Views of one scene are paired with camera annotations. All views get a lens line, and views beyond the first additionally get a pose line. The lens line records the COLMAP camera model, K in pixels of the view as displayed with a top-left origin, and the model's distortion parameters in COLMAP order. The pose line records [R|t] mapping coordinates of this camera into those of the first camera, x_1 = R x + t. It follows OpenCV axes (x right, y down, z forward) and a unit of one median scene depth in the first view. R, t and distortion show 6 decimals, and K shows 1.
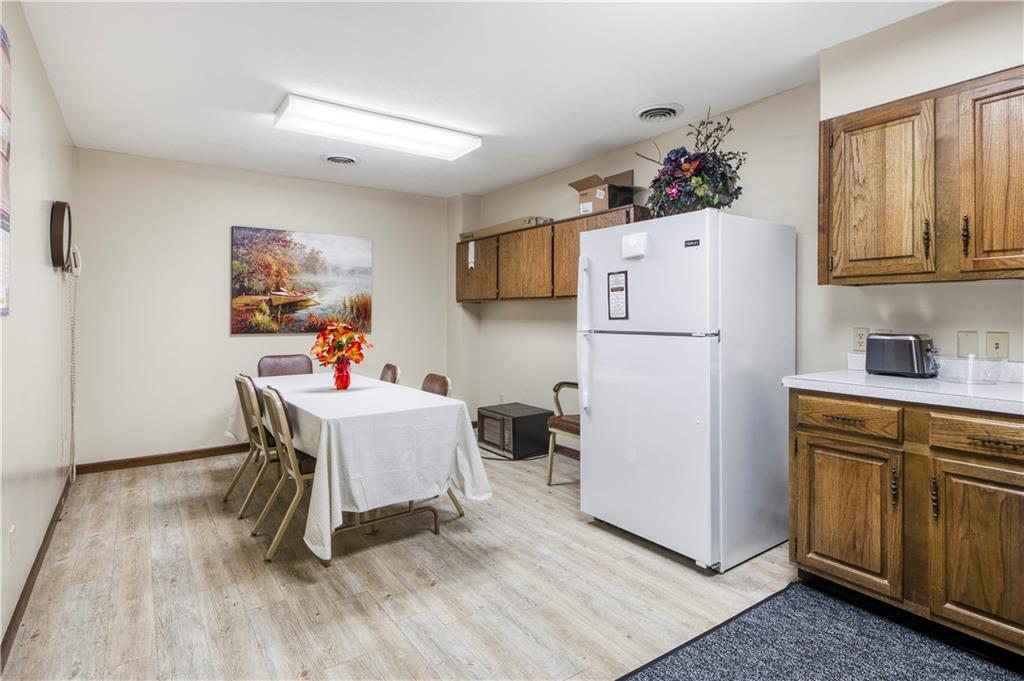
lens RADIAL K [[521.2, 0, 501.4], [0, 521.2, 320.6], [0, 0, 1]] dist [0.004312, -0.002281]
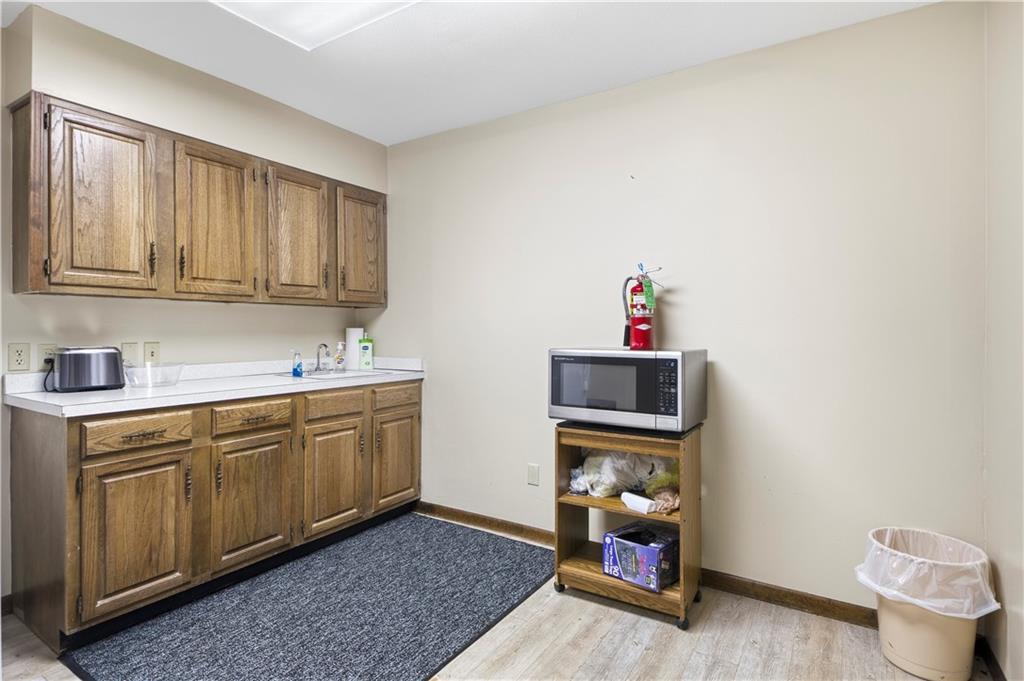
lens RADIAL K [[521.2, 0, 511.8], [0, 521.2, 329.6], [0, 0, 1]] dist [0.004312, -0.002281]
pose [[-0.383949, -0.006624, 0.923331, -0.508689], [0.006116, 0.999934, 0.009716, -0.013420], [-0.923334, 0.009378, -0.383883, 0.741200]]
